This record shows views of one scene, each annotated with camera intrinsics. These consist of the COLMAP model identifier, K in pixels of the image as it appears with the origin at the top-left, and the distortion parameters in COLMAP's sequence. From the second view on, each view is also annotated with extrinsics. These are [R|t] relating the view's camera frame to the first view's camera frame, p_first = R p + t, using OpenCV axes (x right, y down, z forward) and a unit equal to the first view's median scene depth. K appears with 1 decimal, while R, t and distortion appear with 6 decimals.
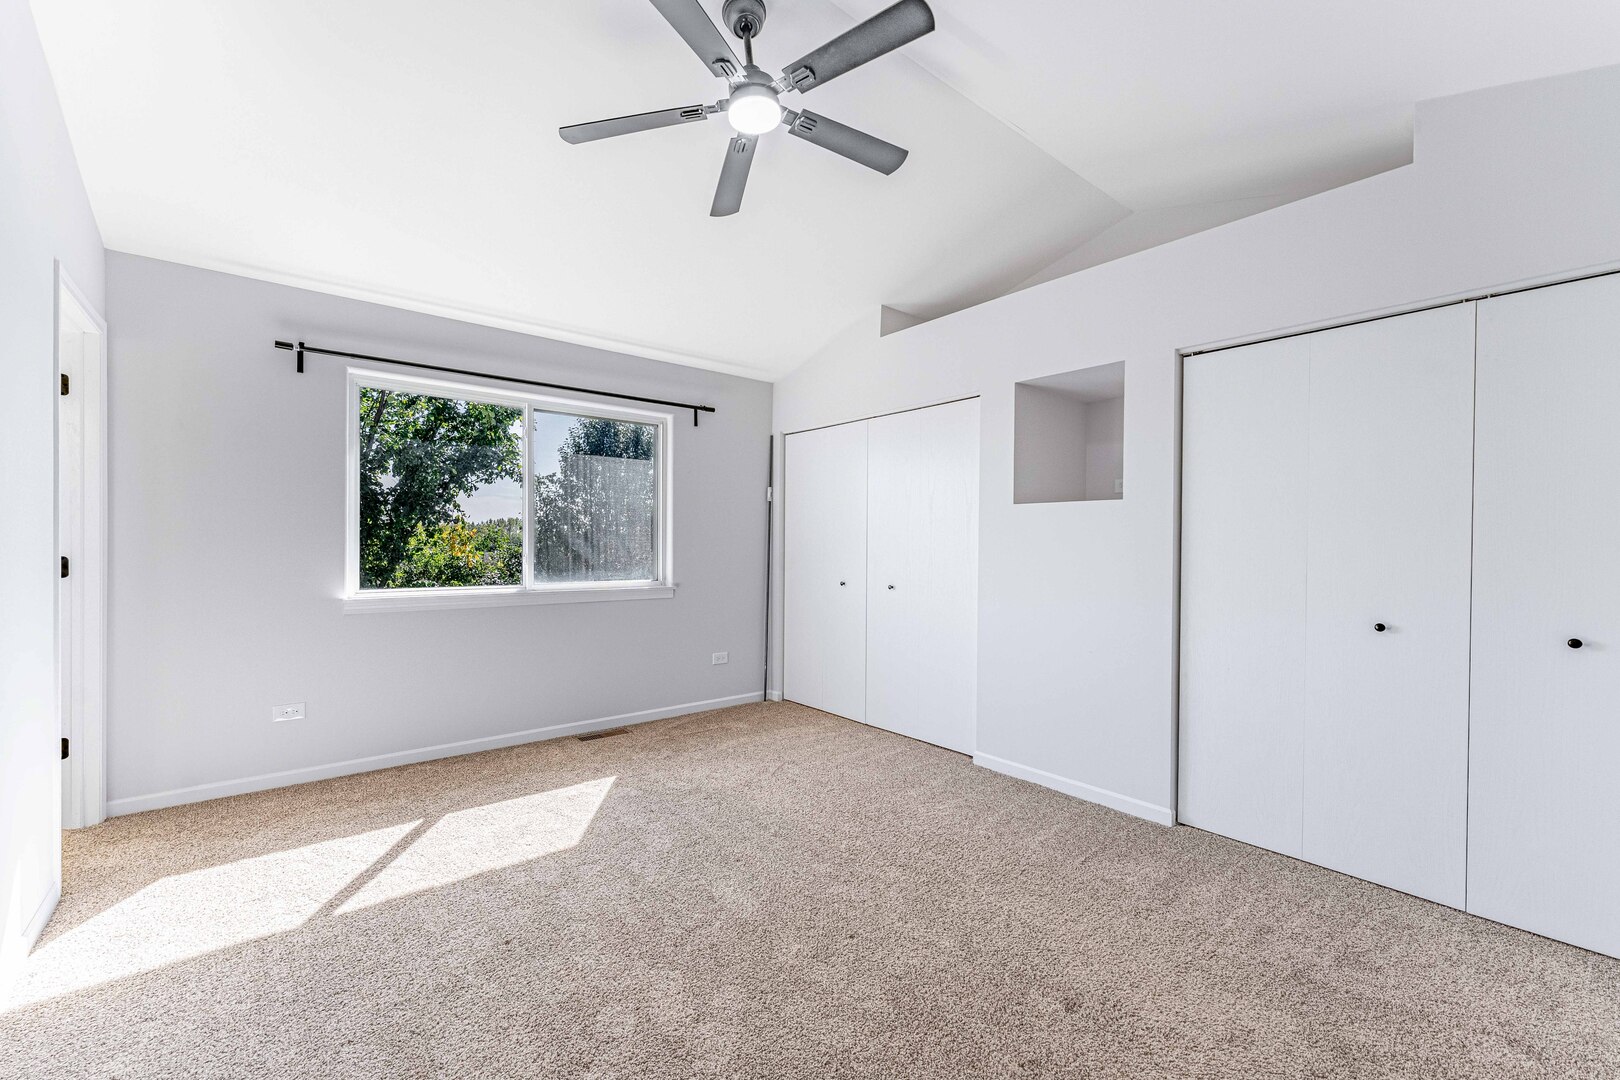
lens RADIAL K [[665.7, 0, 806.8], [0, 665.7, 544.8], [0, 0, 1]] dist [0.008232, -0.000106]
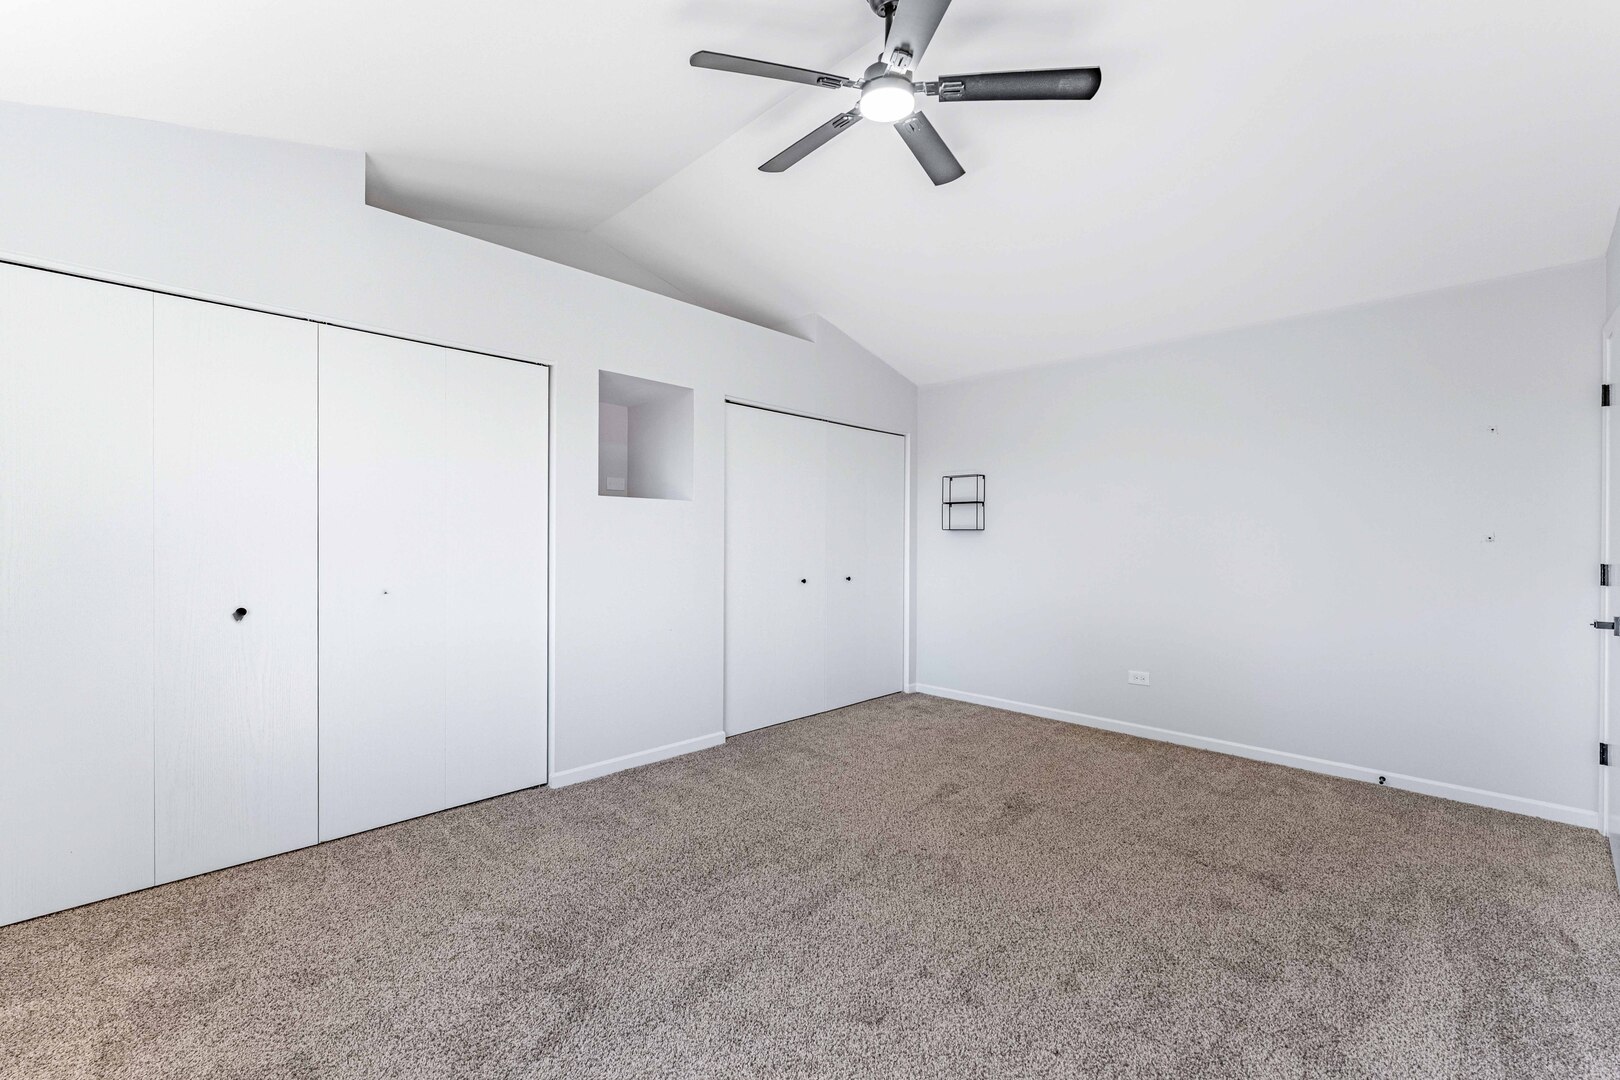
lens RADIAL K [[670.4, 0, 810.0], [0, 670.4, 540.0], [0, 0, 1]] dist [0.002011, 0.000011]
pose [[-0.103330, -0.010308, 0.994594, -0.693256], [-0.002689, 0.999946, 0.010084, -0.008872], [-0.994644, -0.001633, -0.103352, 0.799980]]
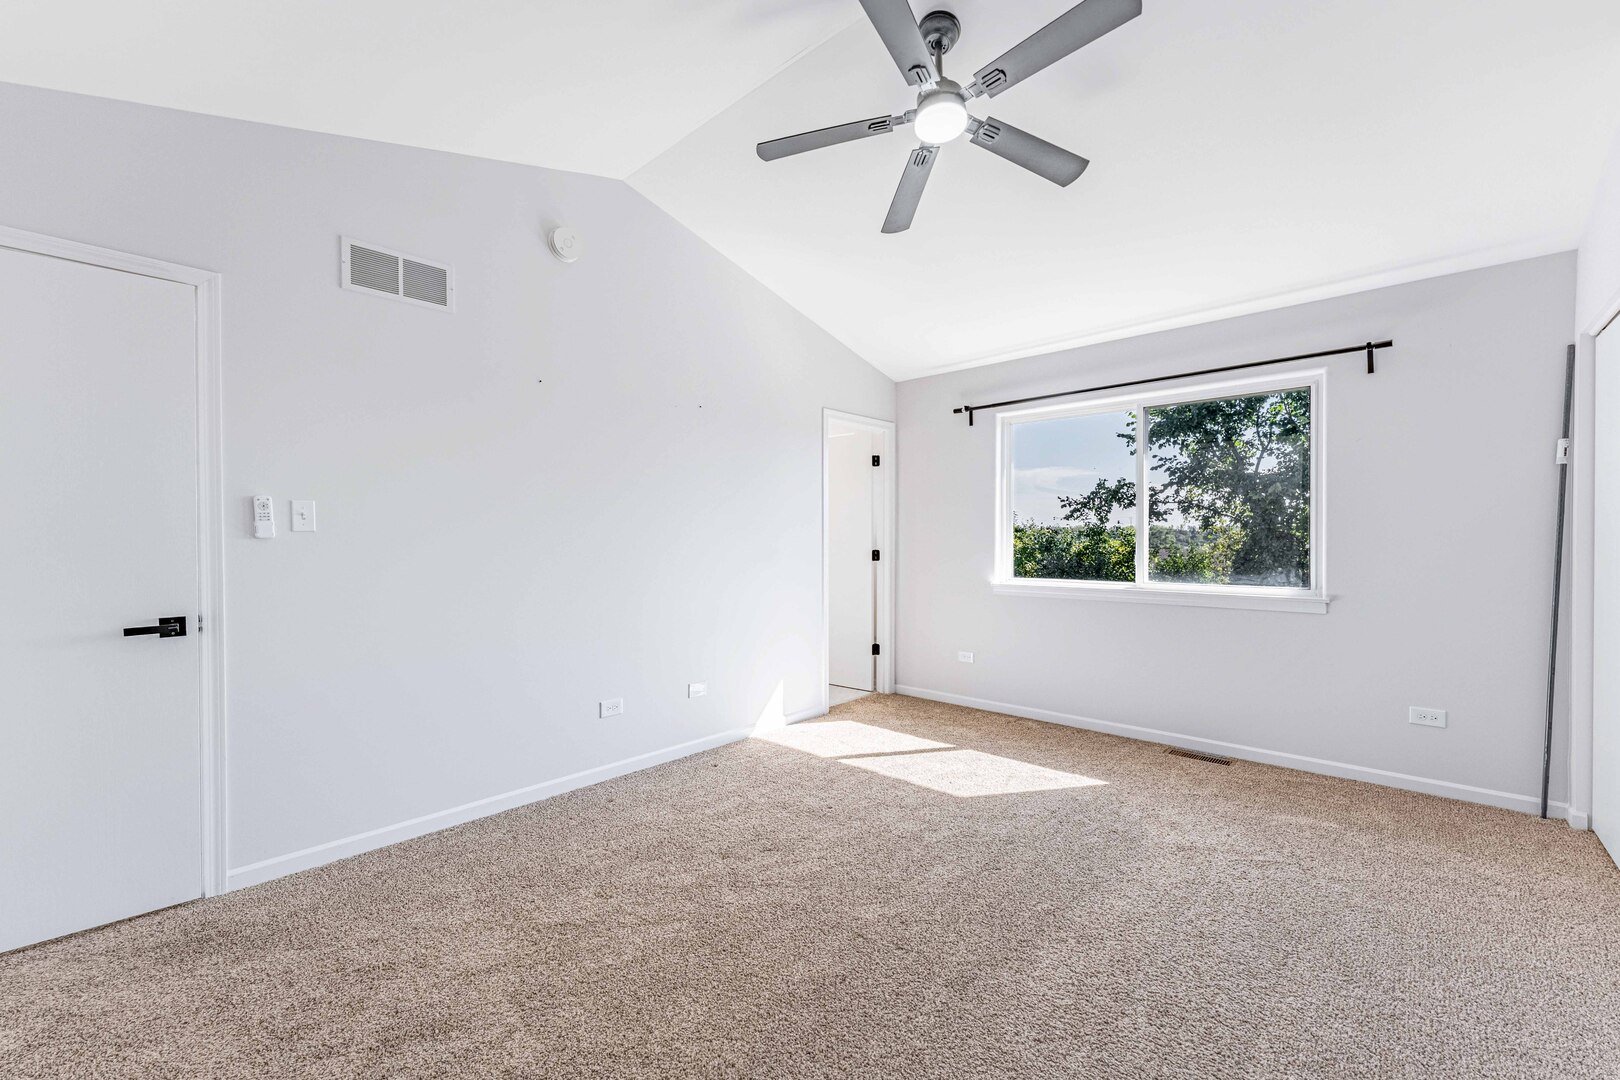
lens RADIAL K [[648.5, 0, 814.3], [0, 648.5, 546.9], [0, 0, 1]] dist [-0.000142, -0.000060]
pose [[0.146704, 0.000443, -0.989180, 0.569198], [-0.001129, 0.999999, 0.000280, 0.006471], [0.989180, 0.001076, 0.146705, 0.436993]]
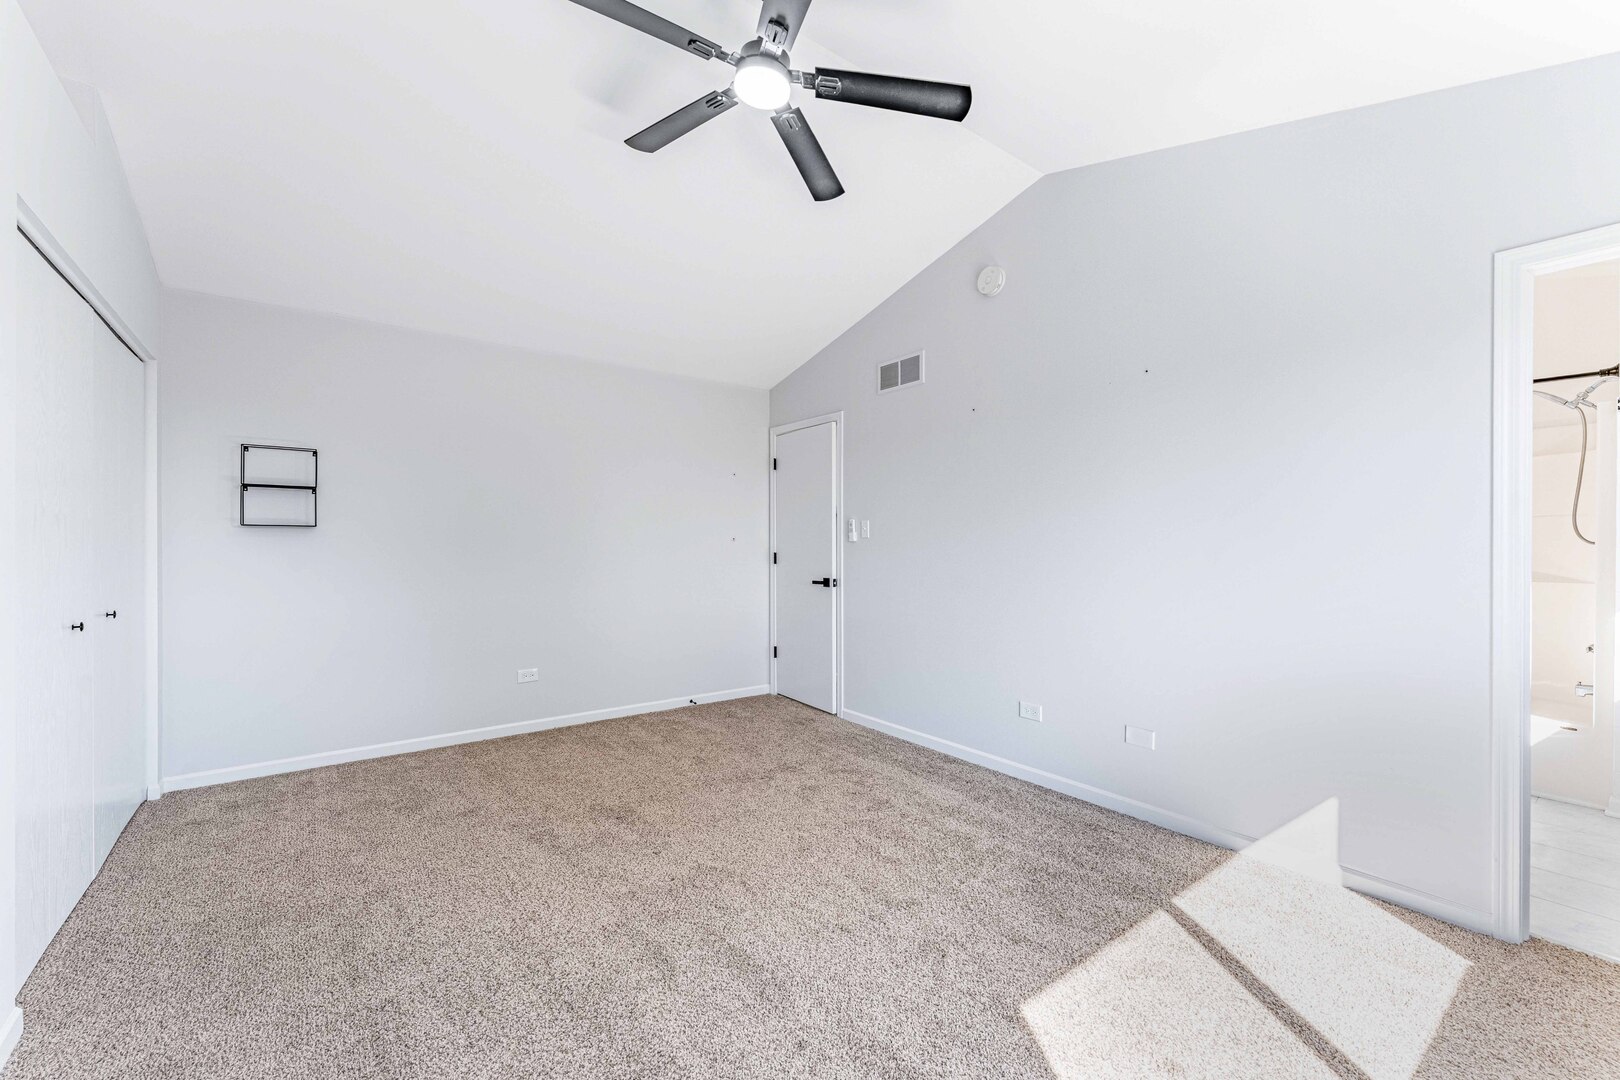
lens RADIAL K [[665.7, 0, 806.8], [0, 665.7, 544.8], [0, 0, 1]] dist [0.008232, -0.000106]
pose [[-0.999178, -0.011599, 0.038832, -0.123791], [-0.011168, 0.999874, 0.011292, -0.008934], [-0.038958, 0.010849, -0.999182, 1.273967]]
